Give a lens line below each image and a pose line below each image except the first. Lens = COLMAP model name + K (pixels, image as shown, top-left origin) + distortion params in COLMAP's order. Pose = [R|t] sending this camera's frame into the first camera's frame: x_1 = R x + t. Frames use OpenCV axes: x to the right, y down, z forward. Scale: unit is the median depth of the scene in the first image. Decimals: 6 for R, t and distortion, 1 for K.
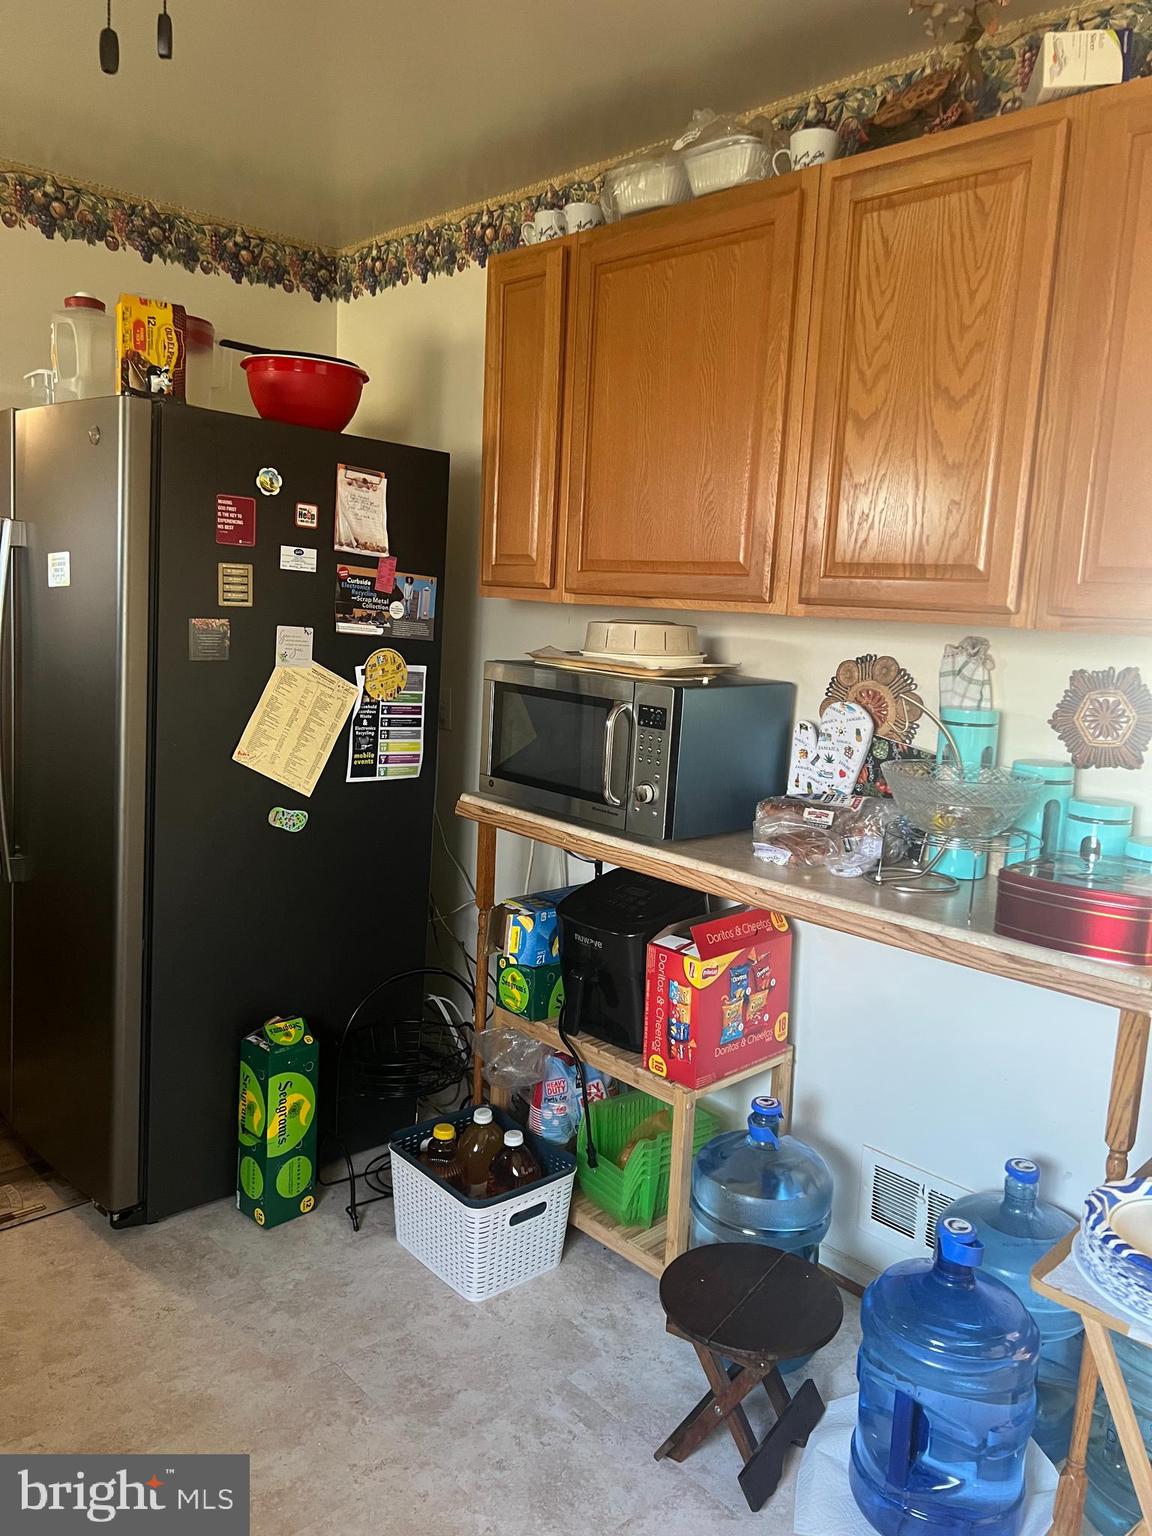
lens RADIAL K [[1145.1, 0, 578.8], [0, 1145.1, 755.6], [0, 0, 1]] dist [0.032832, -0.050860]
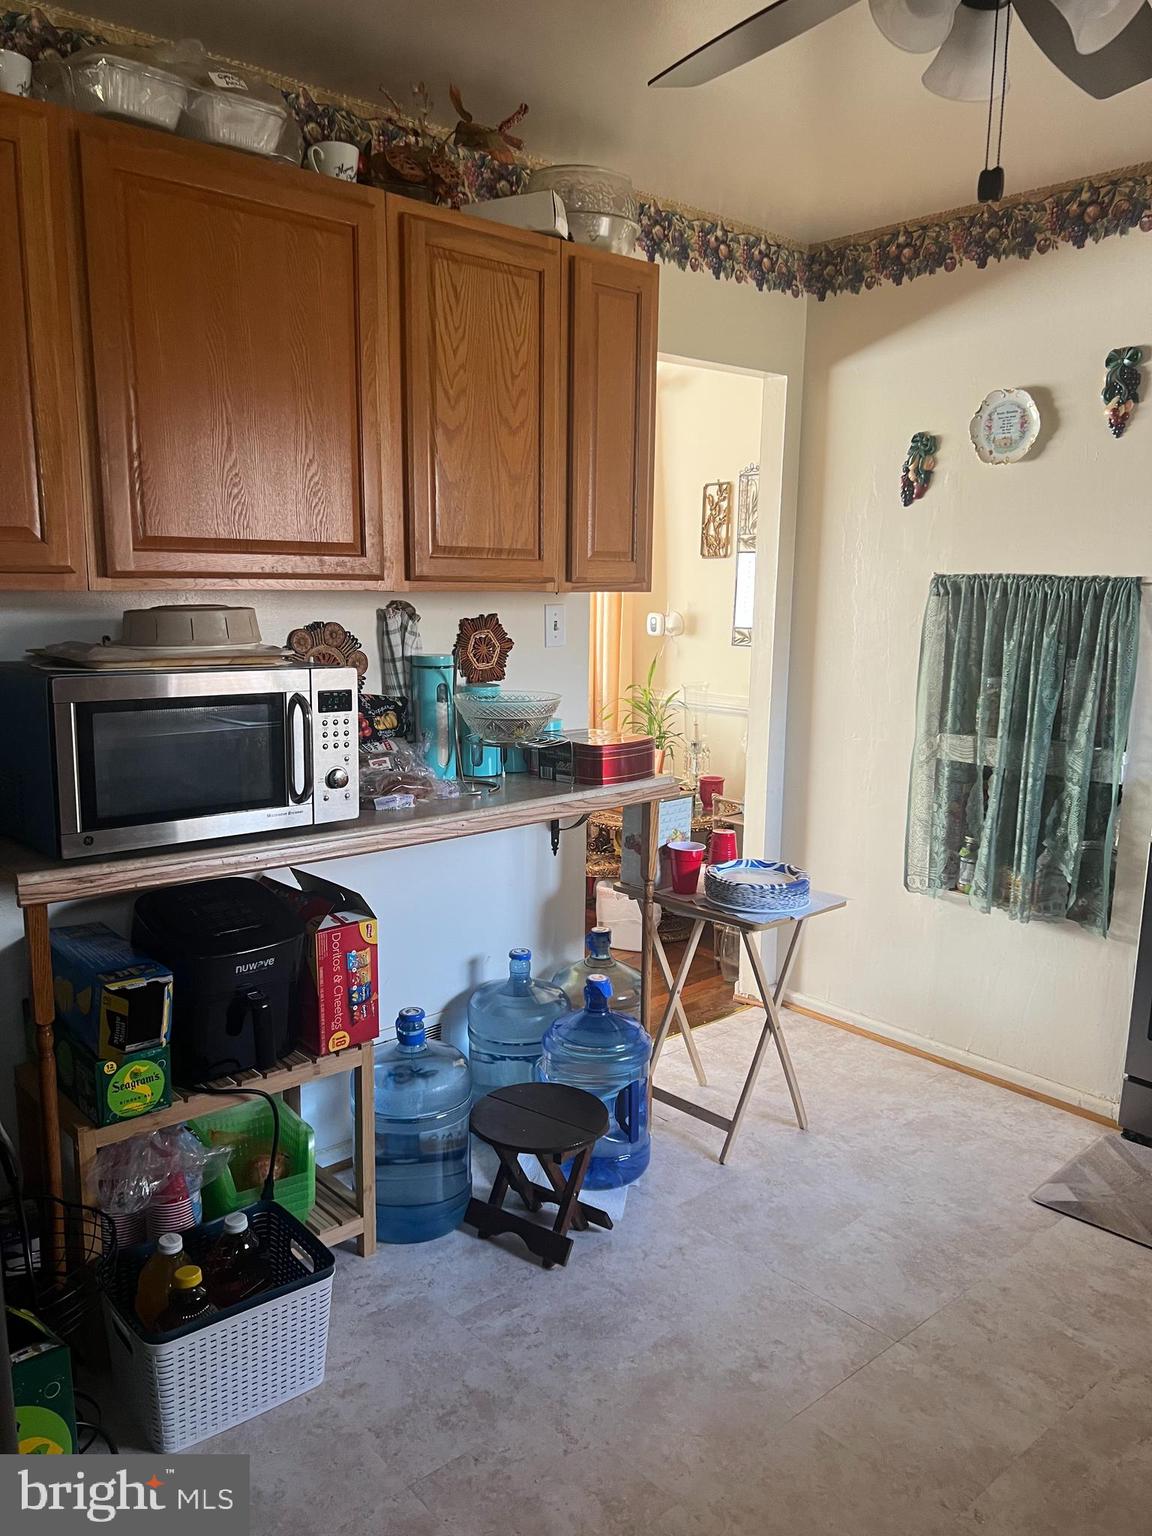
lens RADIAL K [[1145.1, 0, 578.8], [0, 1145.1, 781.8], [0, 0, 1]] dist [0.032832, -0.050860]
pose [[0.020287, -0.220552, 0.975164, -1.033747], [0.133922, 0.967175, 0.215959, -0.172295], [-0.990784, 0.126215, 0.049158, 0.841807]]
